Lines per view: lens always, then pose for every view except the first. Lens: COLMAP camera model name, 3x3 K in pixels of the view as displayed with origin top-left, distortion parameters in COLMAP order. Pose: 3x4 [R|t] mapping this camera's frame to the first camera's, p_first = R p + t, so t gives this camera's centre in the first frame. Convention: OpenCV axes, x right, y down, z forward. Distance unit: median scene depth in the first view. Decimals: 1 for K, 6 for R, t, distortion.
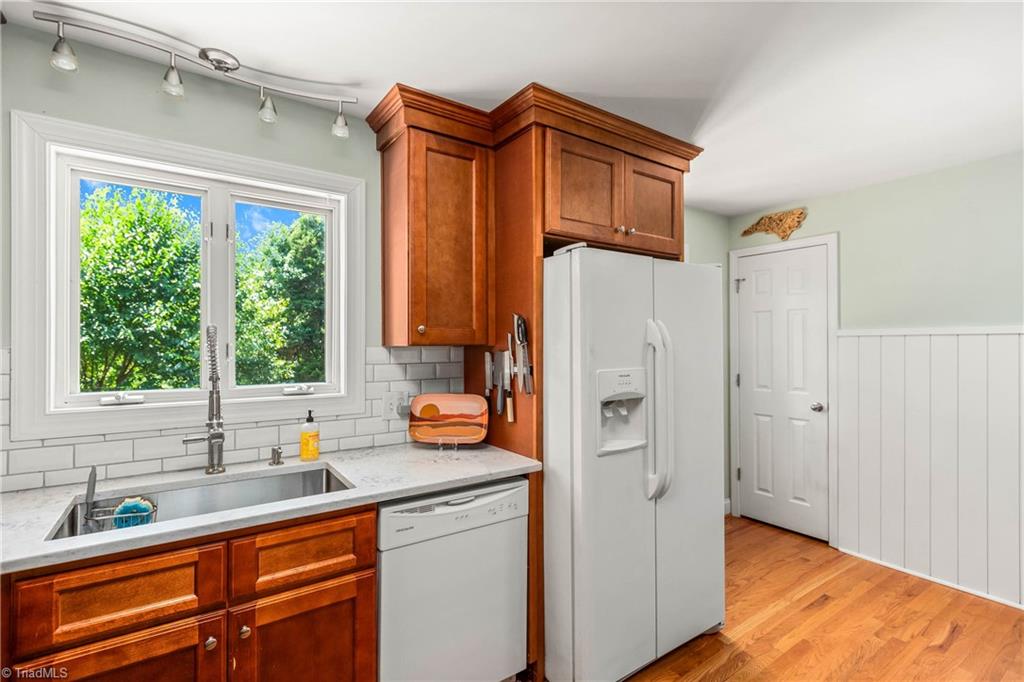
lens RADIAL K [[476.7, 0, 495.8], [0, 476.7, 341.9], [0, 0, 1]] dist [0.011967, -0.000153]
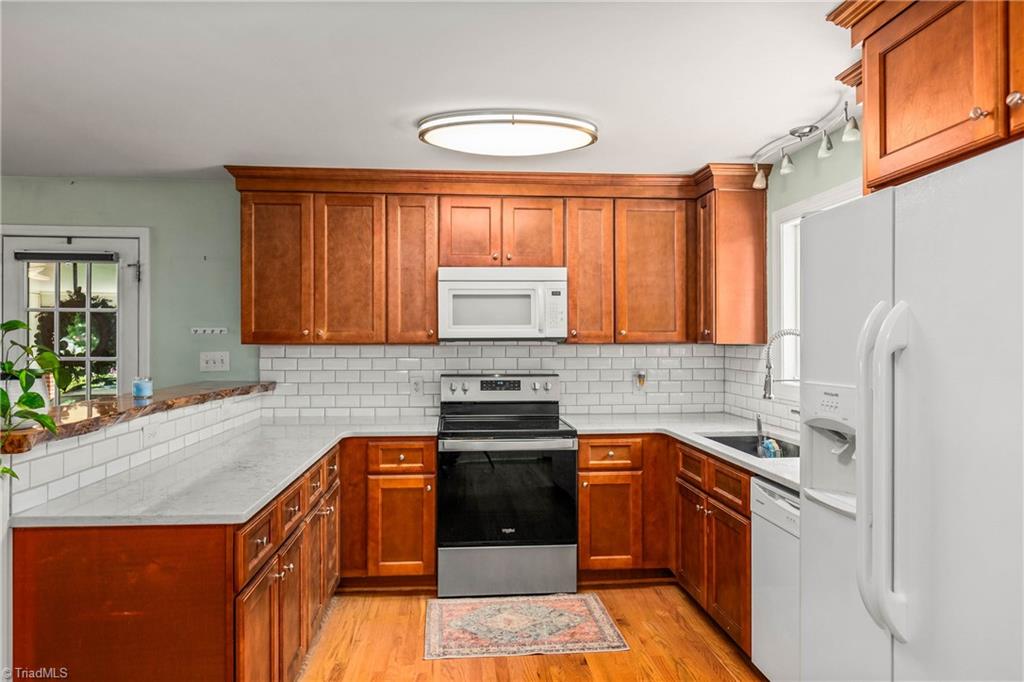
lens RADIAL K [[616.7, 0, 511.1], [0, 616.7, 349.1], [0, 0, 1]] dist [-0.002536, -0.000373]
pose [[-0.475055, 0.009785, -0.879902, 1.443589], [0.000248, 0.999940, 0.010986, 0.002340], [0.879956, 0.005001, -0.475029, 1.199309]]
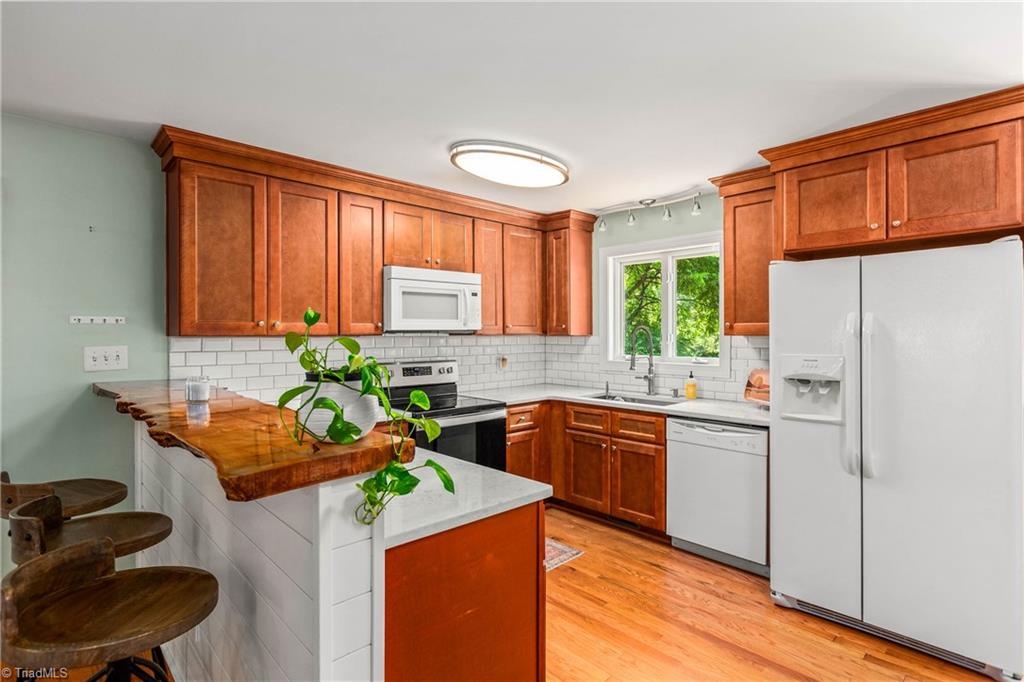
lens RADIAL K [[505.9, 0, 512.0], [0, 505.9, 341.0], [0, 0, 1]] dist [-0.003895, -0.000120]
pose [[0.175426, 0.013716, -0.984397, 1.678460], [0.001667, 0.999897, 0.014229, 0.002035], [0.984491, -0.004137, 0.175386, 0.008023]]
